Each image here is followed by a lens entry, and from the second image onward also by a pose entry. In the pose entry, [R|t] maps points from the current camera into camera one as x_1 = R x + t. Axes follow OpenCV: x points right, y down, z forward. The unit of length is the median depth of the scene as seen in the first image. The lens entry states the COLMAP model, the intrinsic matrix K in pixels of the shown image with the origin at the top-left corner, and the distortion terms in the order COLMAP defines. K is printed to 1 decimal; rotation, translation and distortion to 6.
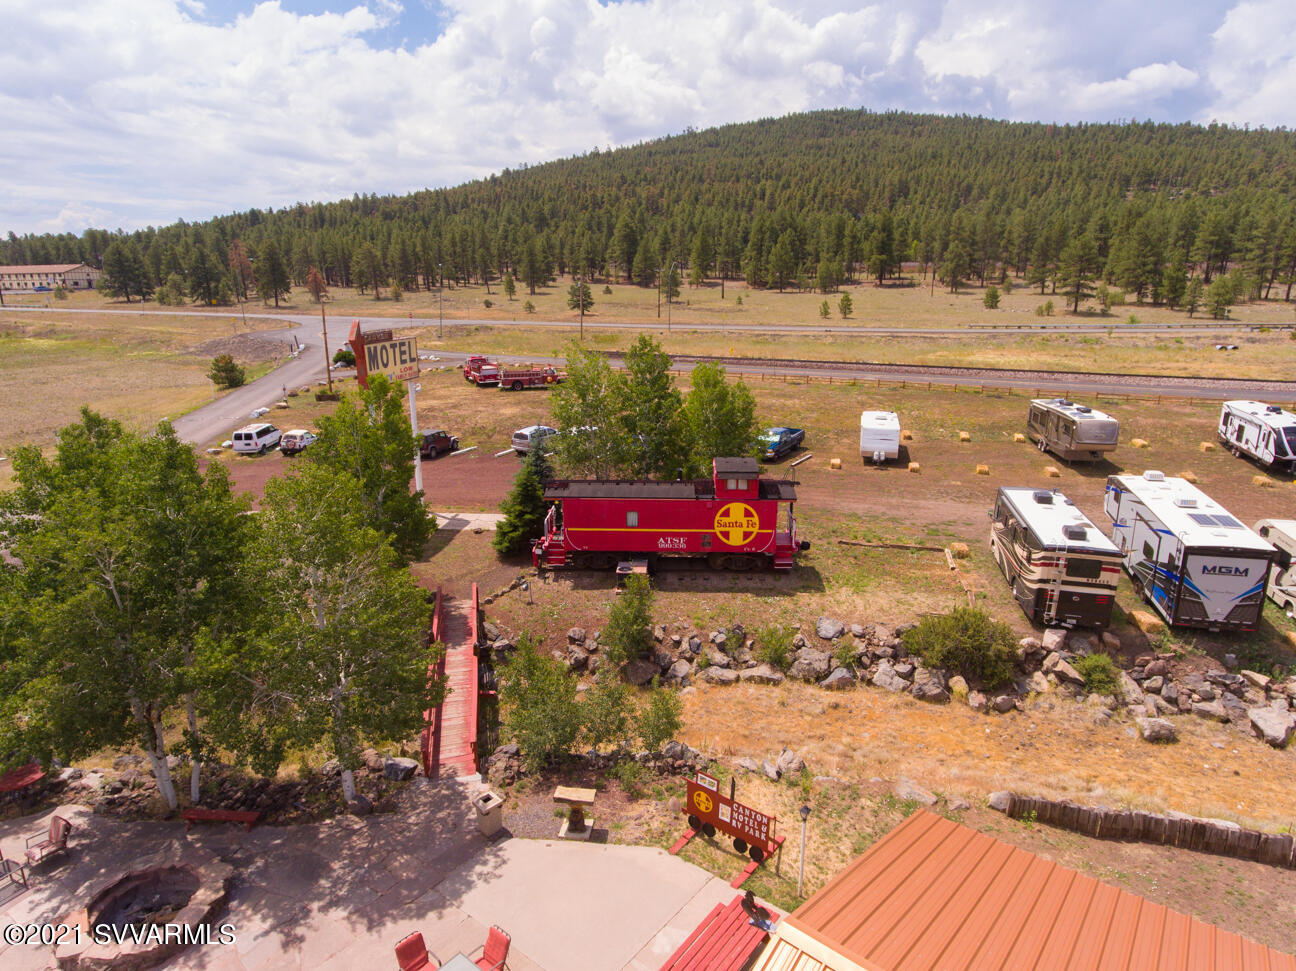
lens RADIAL K [[768.1, 0, 647.2], [0, 768.1, 483.4], [0, 0, 1]] dist [-0.008148, -0.001102]
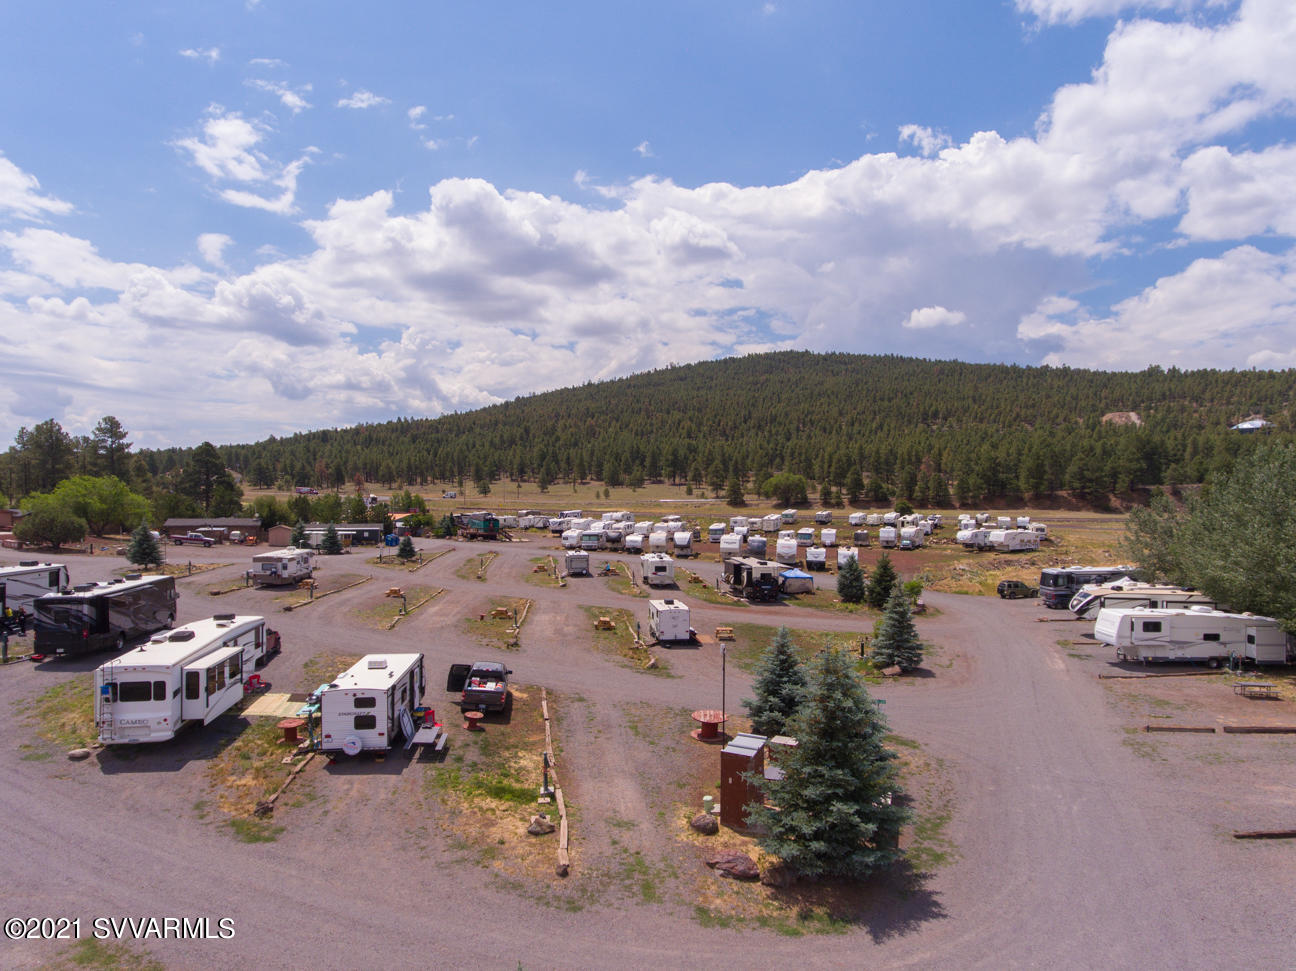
lens RADIAL K [[768.1, 0, 664.3], [0, 768.1, 501.3], [0, 0, 1]] dist [-0.008148, -0.001102]
pose [[0.999621, 0.007526, -0.026481, 0.337043], [-0.013429, 0.973001, -0.230412, 0.194056], [0.024032, 0.230680, 0.972733, -0.734831]]
